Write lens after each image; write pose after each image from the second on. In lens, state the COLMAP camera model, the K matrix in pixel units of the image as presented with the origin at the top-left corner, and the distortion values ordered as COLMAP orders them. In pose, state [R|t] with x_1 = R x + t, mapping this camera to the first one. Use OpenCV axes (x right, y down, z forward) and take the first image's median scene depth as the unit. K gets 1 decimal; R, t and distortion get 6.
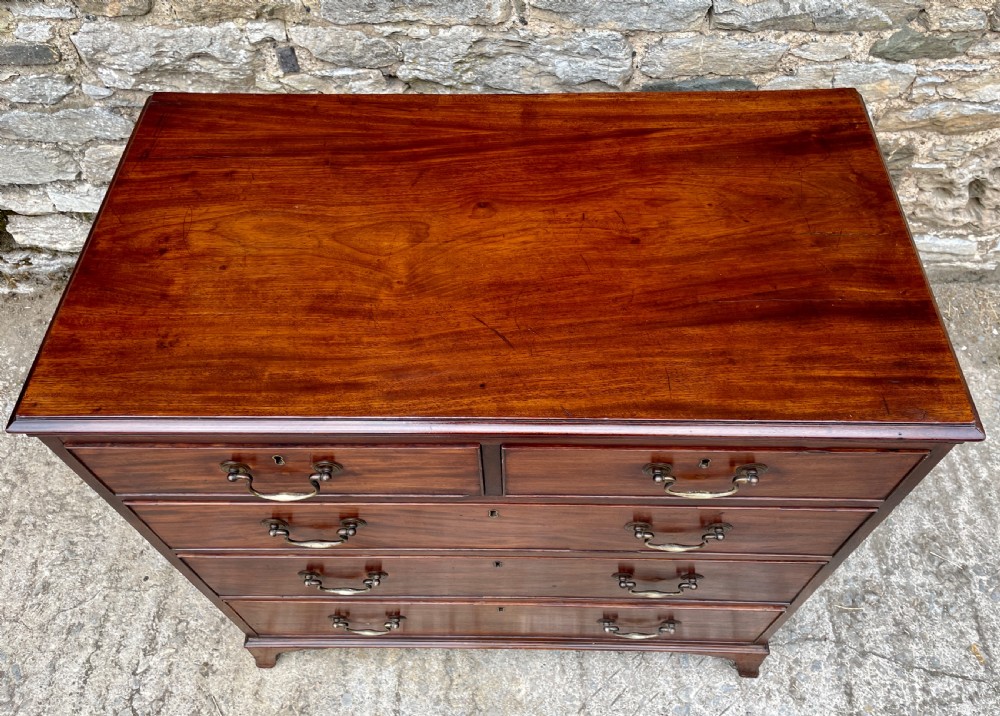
lens RADIAL K [[787.6, 0, 502.7], [0, 787.6, 335.8], [0, 0, 1]] dist [0.075704, -0.112800]
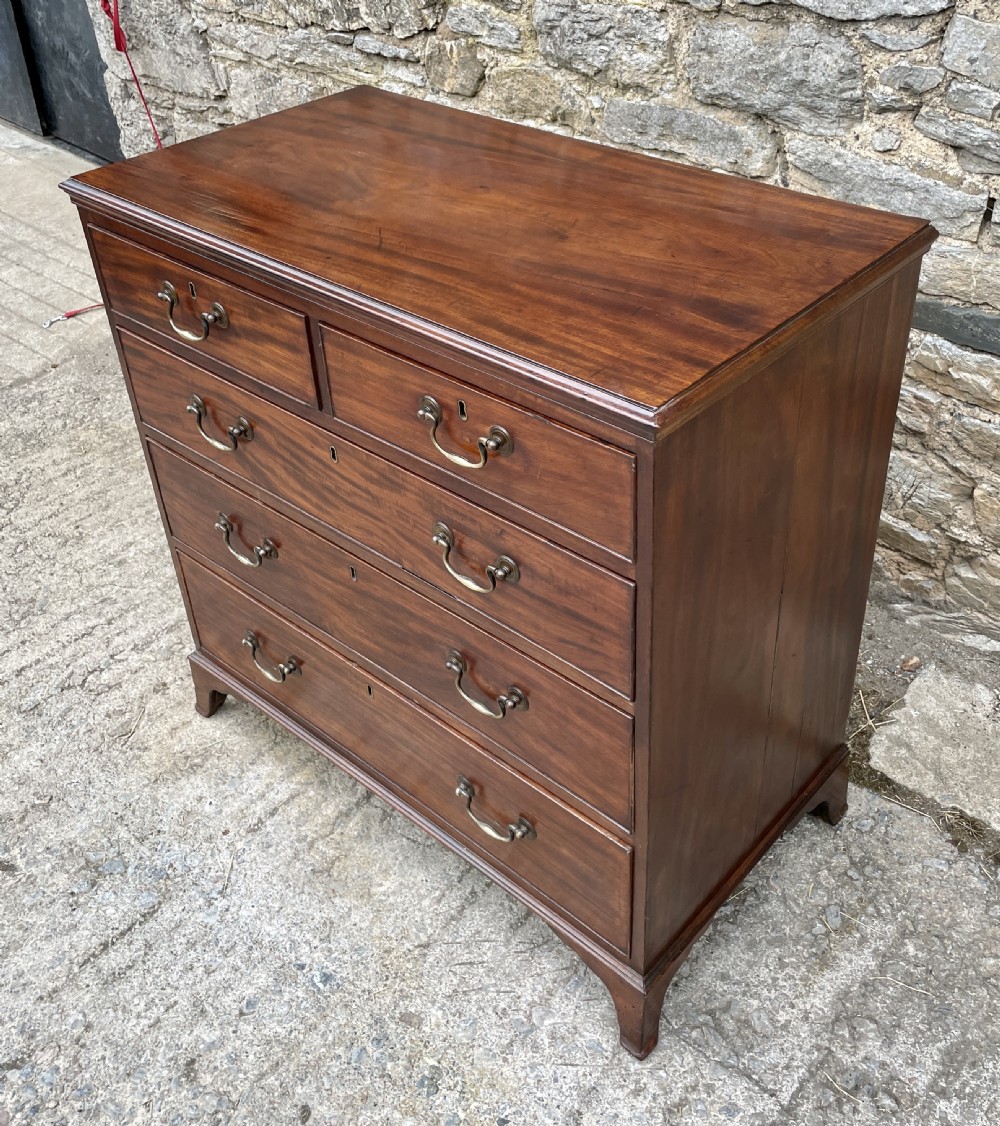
lens RADIAL K [[1182.9, 0, 546.0], [0, 1182.9, 461.9], [0, 0, 1]] dist [0.028040, 0.000000]
pose [[0.767697, 0.350027, -0.536771, 0.619425], [-0.511743, 0.839034, -0.184771, 0.235368], [0.385694, 0.416537, 0.823248, -0.051411]]
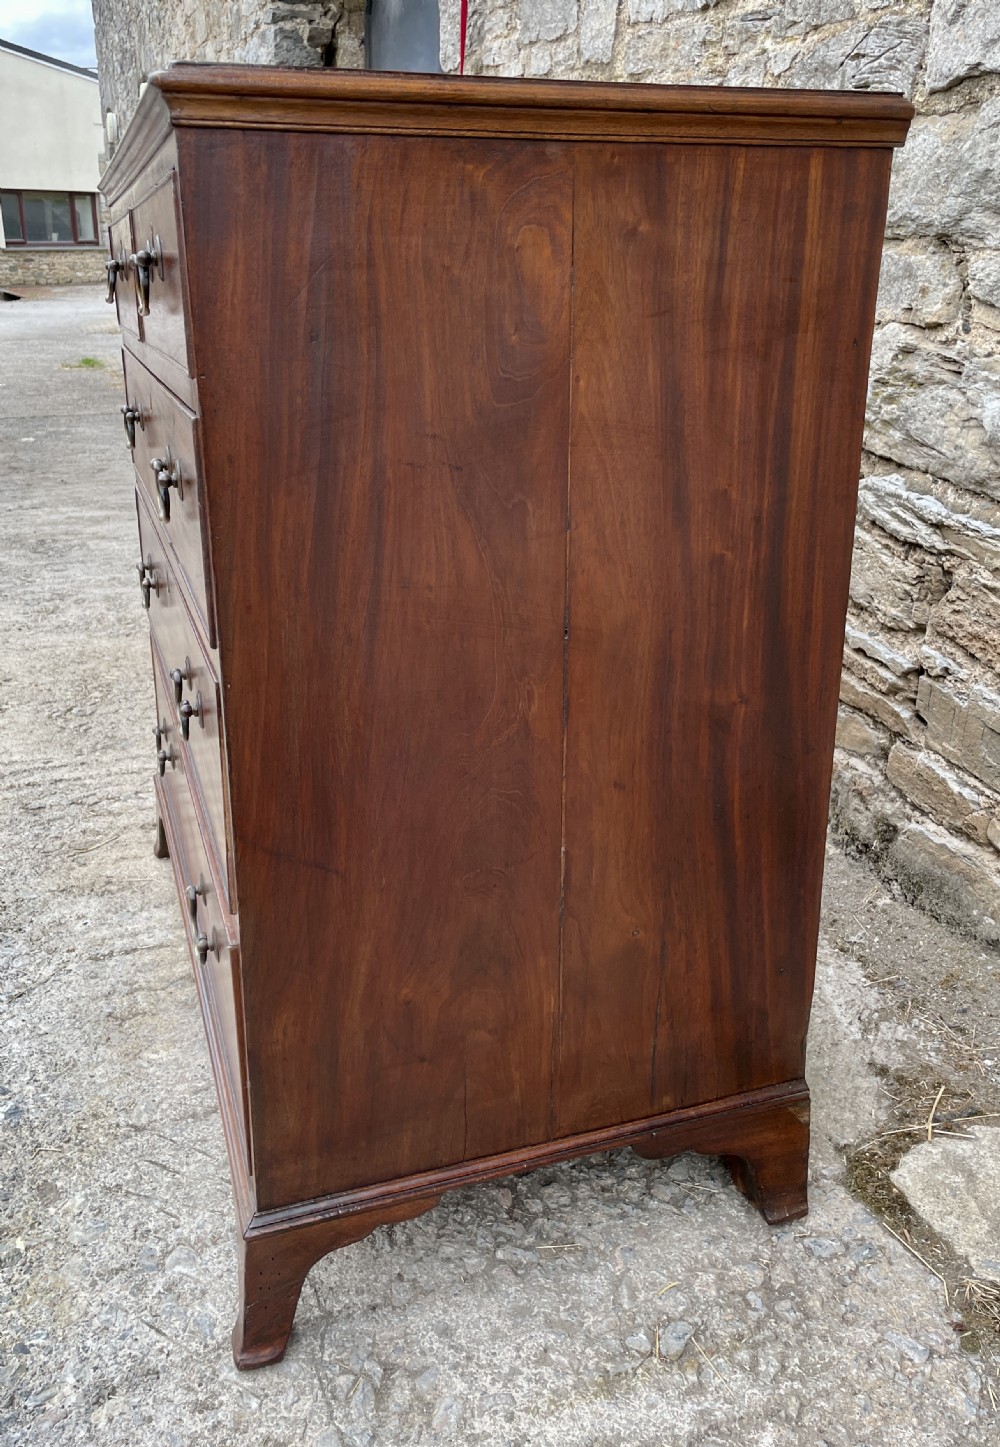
lens RADIAL K [[1198.4, 0, 496.5], [0, 1198.4, 647.6], [0, 0, 1]] dist [0.066596, -0.095328]
pose [[0.349131, 0.297647, -0.888546, 0.819096], [-0.766044, 0.636780, -0.087687, 0.142285], [0.539708, 0.711279, 0.450330, 0.524517]]
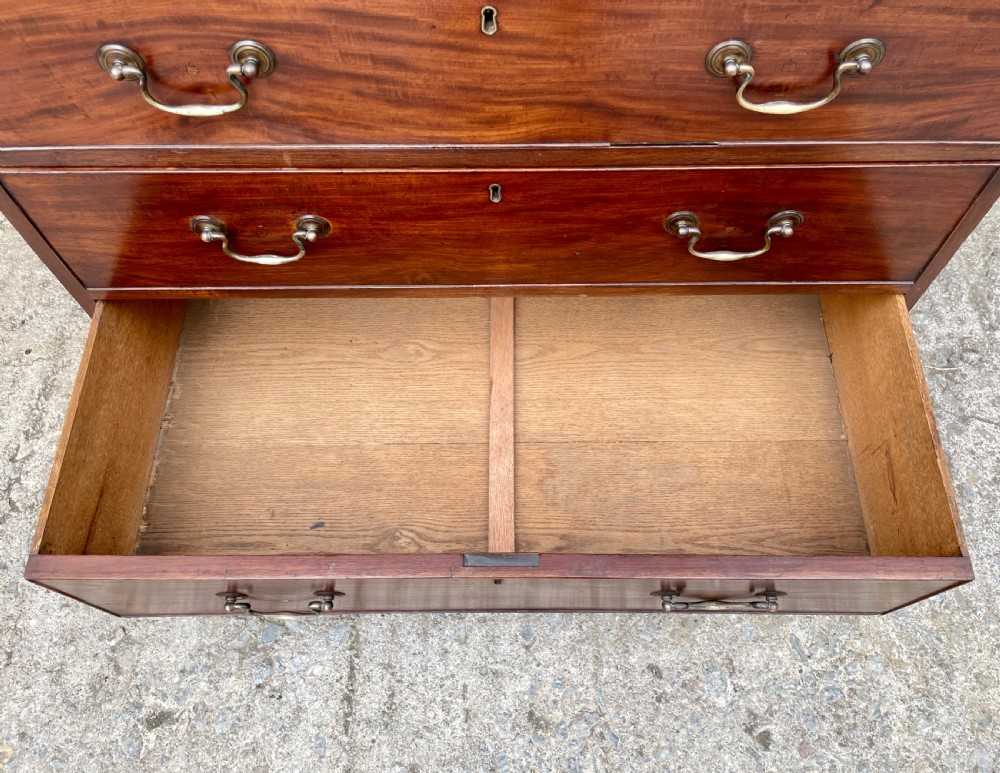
lens RADIAL K [[796.8, 0, 513.4], [0, 796.8, 380.2], [0, 0, 1]] dist [0.076909, -0.111284]
pose [[0.999492, -0.013057, 0.029077, -0.009315], [0.009464, 0.992677, 0.120430, 0.268759], [-0.030436, -0.120093, 0.992296, 0.242680]]
